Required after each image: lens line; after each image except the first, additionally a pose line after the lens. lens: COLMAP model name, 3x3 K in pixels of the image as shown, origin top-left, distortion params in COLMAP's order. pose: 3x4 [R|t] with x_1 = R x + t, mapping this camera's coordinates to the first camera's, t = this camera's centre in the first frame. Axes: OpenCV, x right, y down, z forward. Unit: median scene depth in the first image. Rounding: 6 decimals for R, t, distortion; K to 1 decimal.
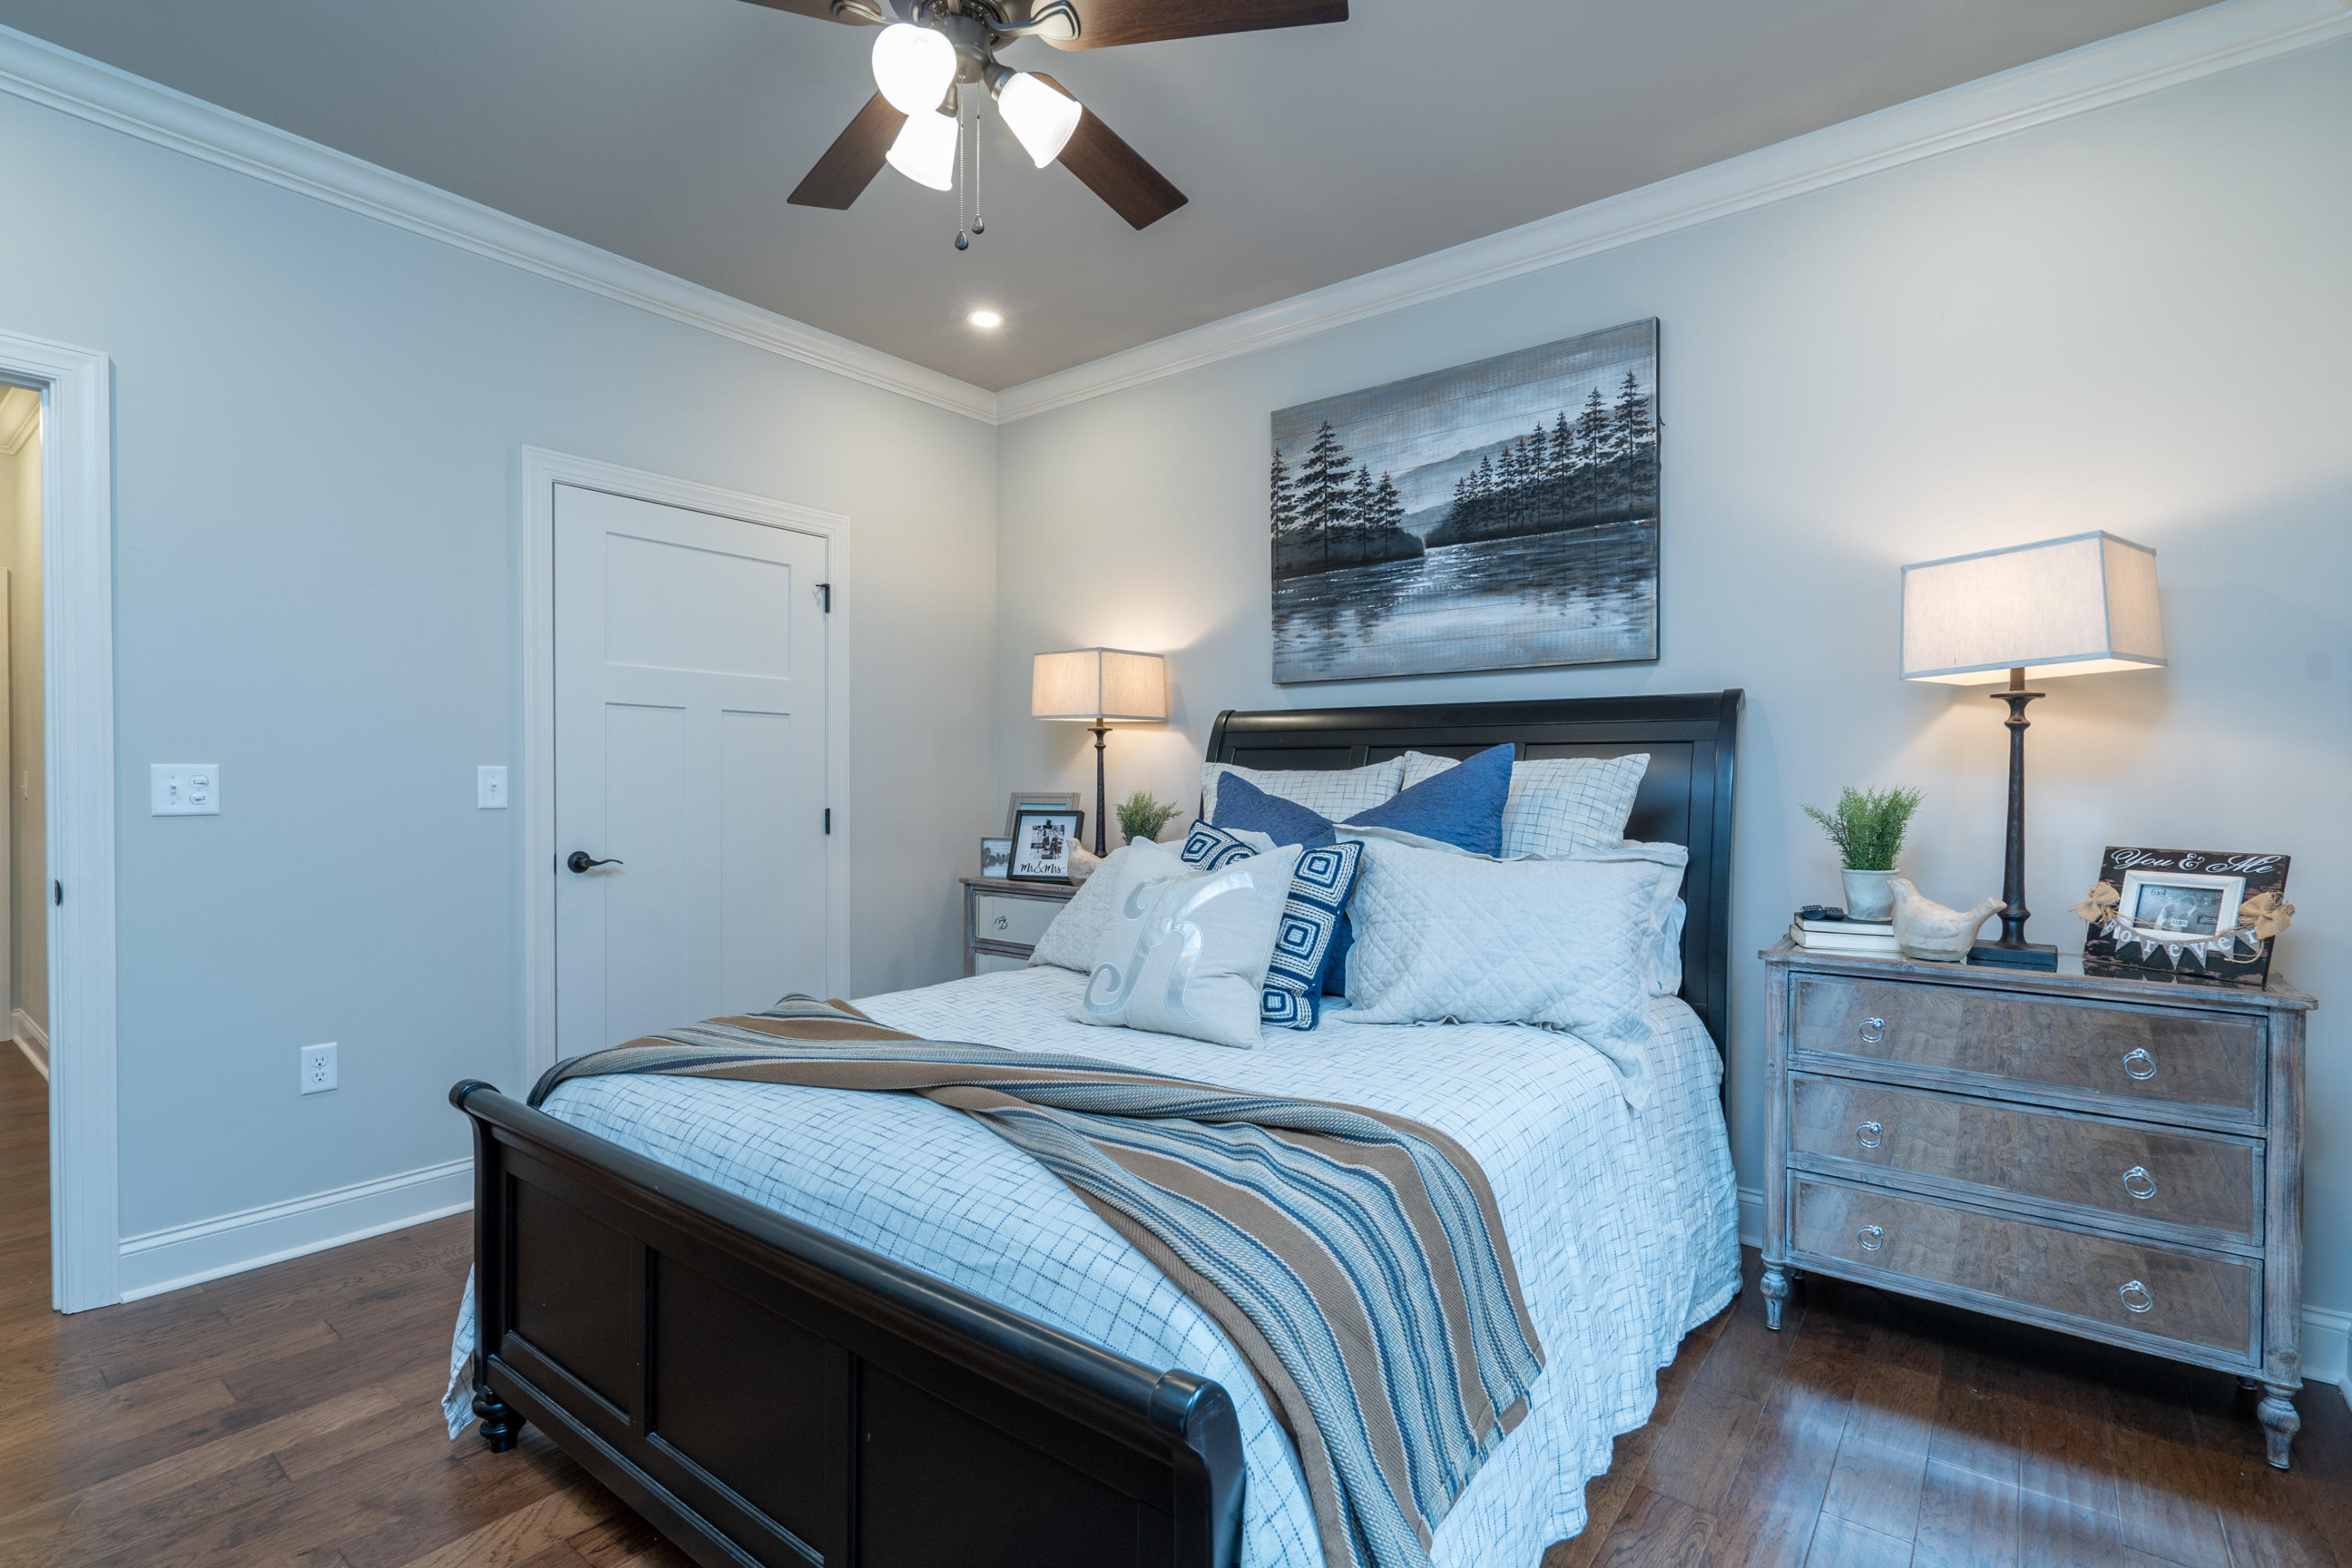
lens RADIAL K [[1101.7, 0, 1190.5], [0, 1101.7, 790.3], [0, 0, 1]] dist [-0.001987, 0.000233]
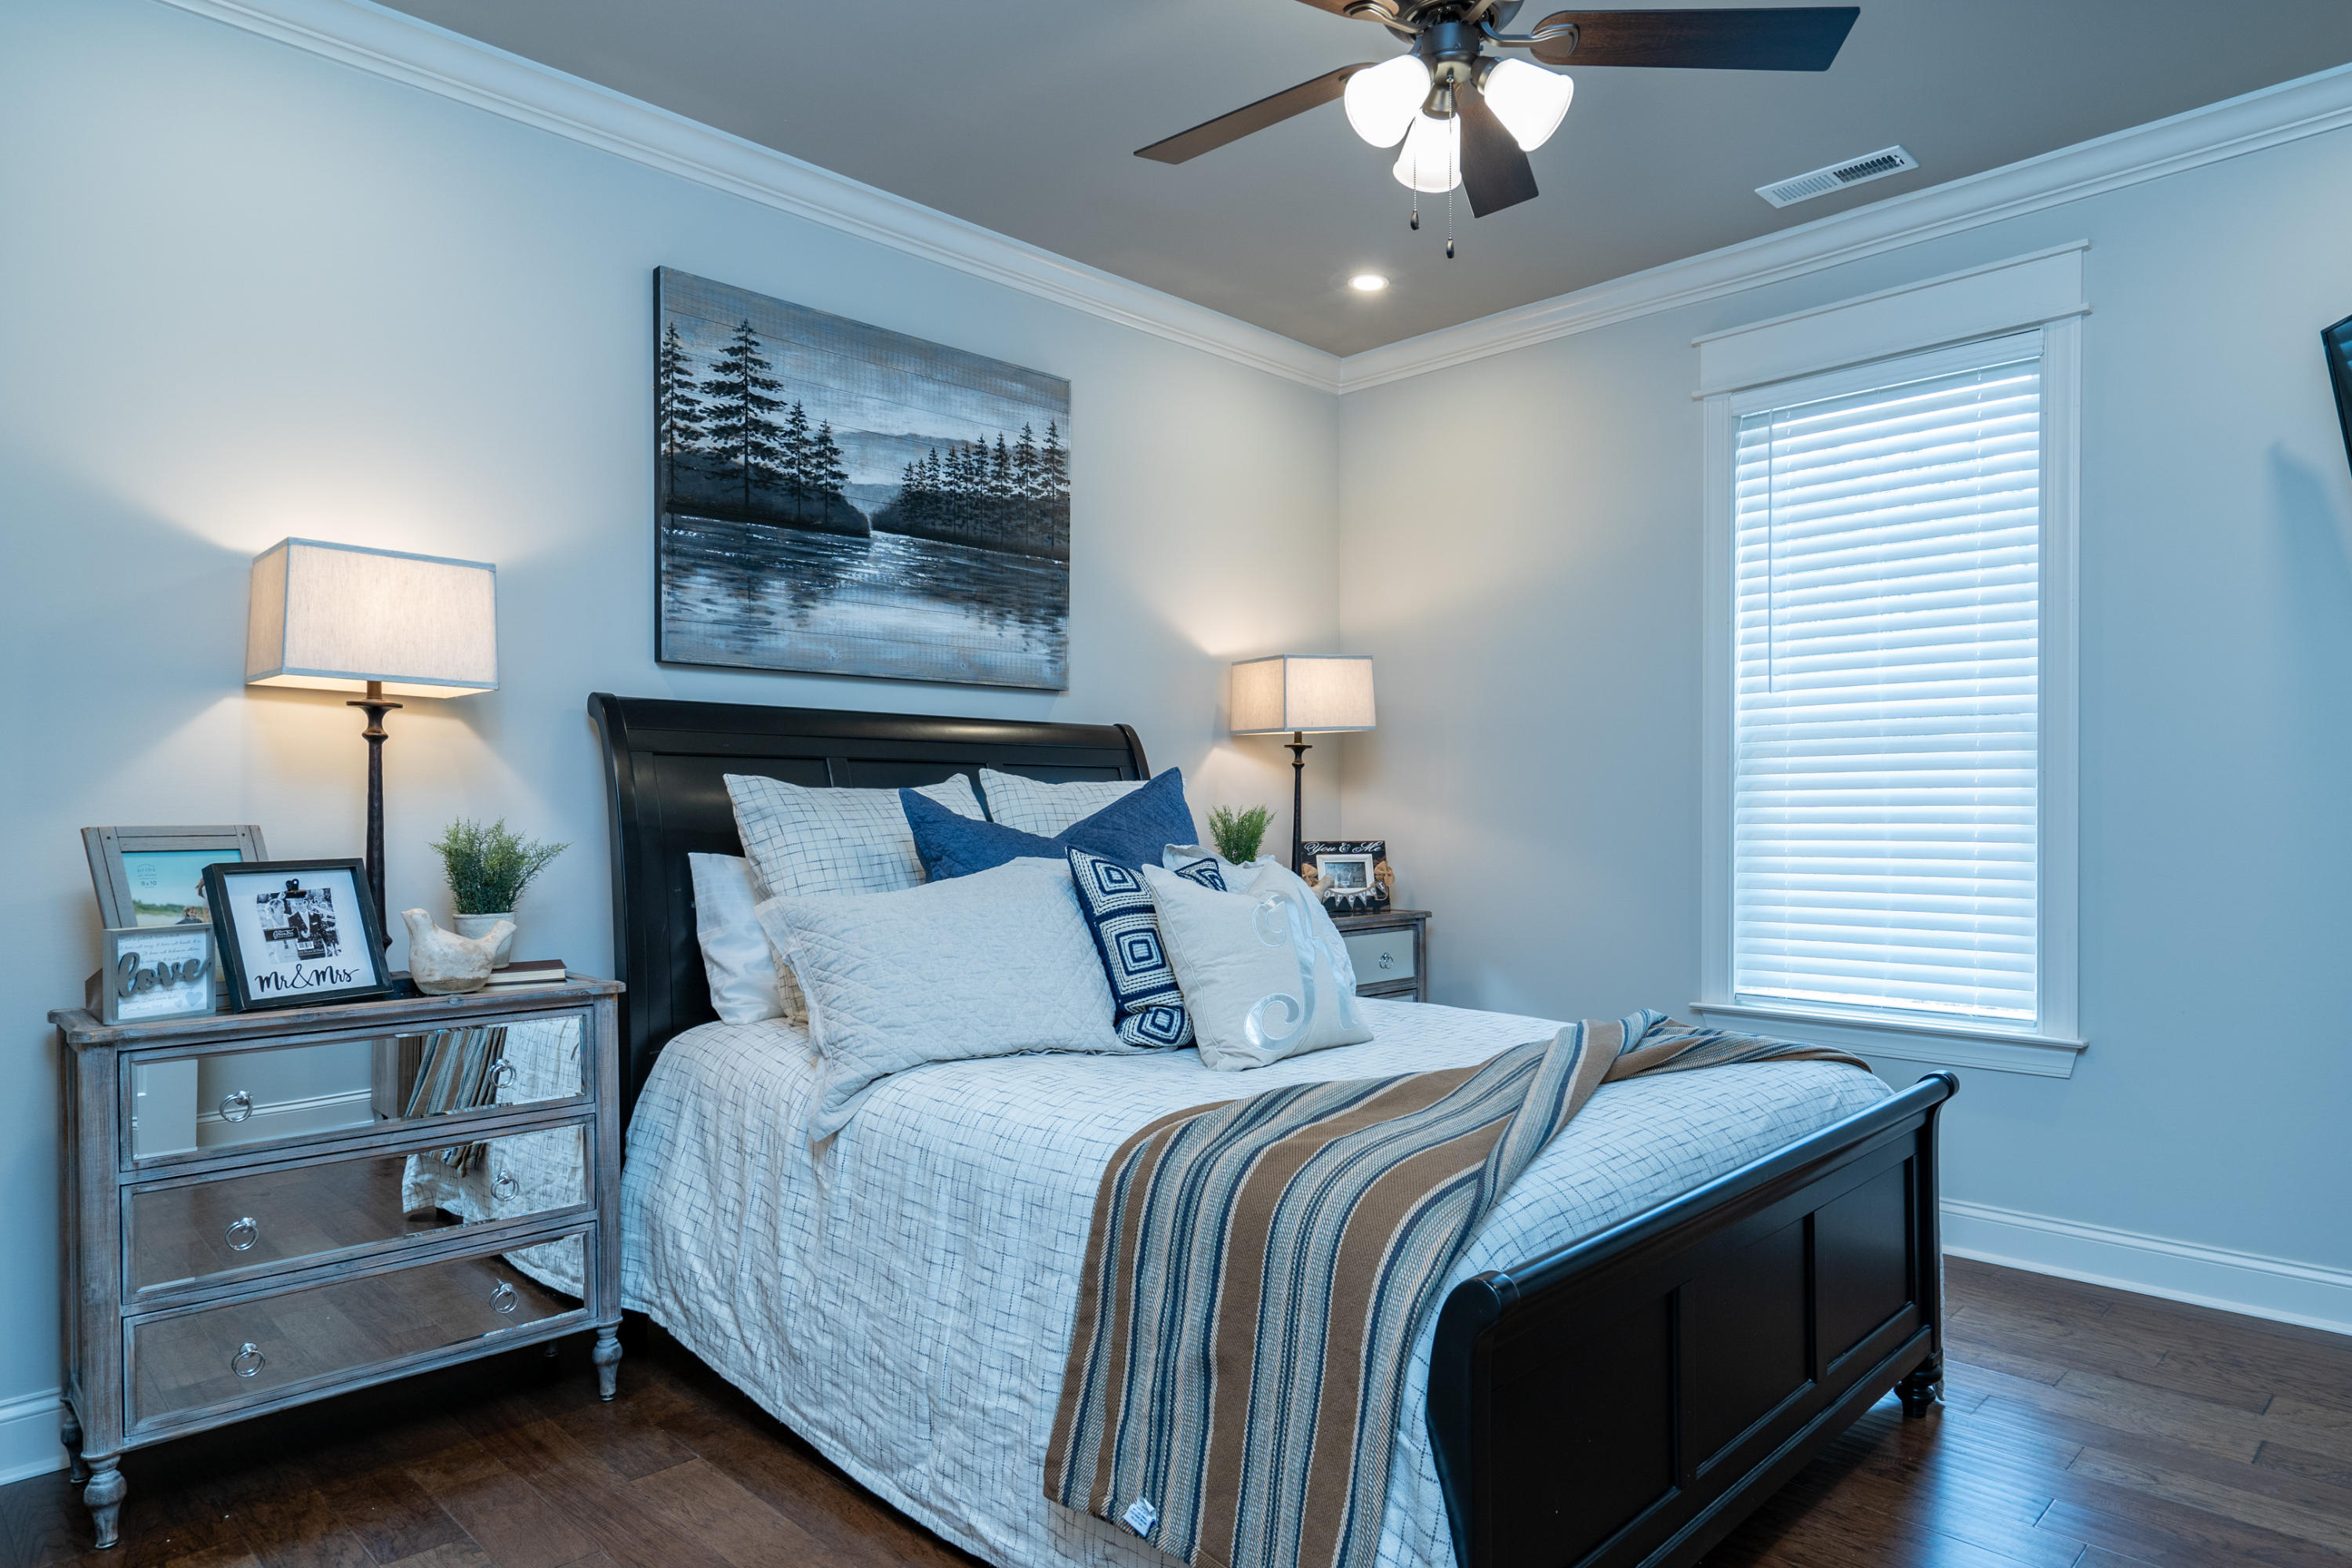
lens RADIAL K [[1319.6, 0, 1169.8], [0, 1319.6, 832.6], [0, 0, 1]] dist [-0.005069, -0.000663]
pose [[0.151916, -0.025443, 0.988066, -0.757997], [0.006519, 0.999673, 0.024740, -0.007772], [-0.988372, 0.002683, 0.152032, 0.604698]]
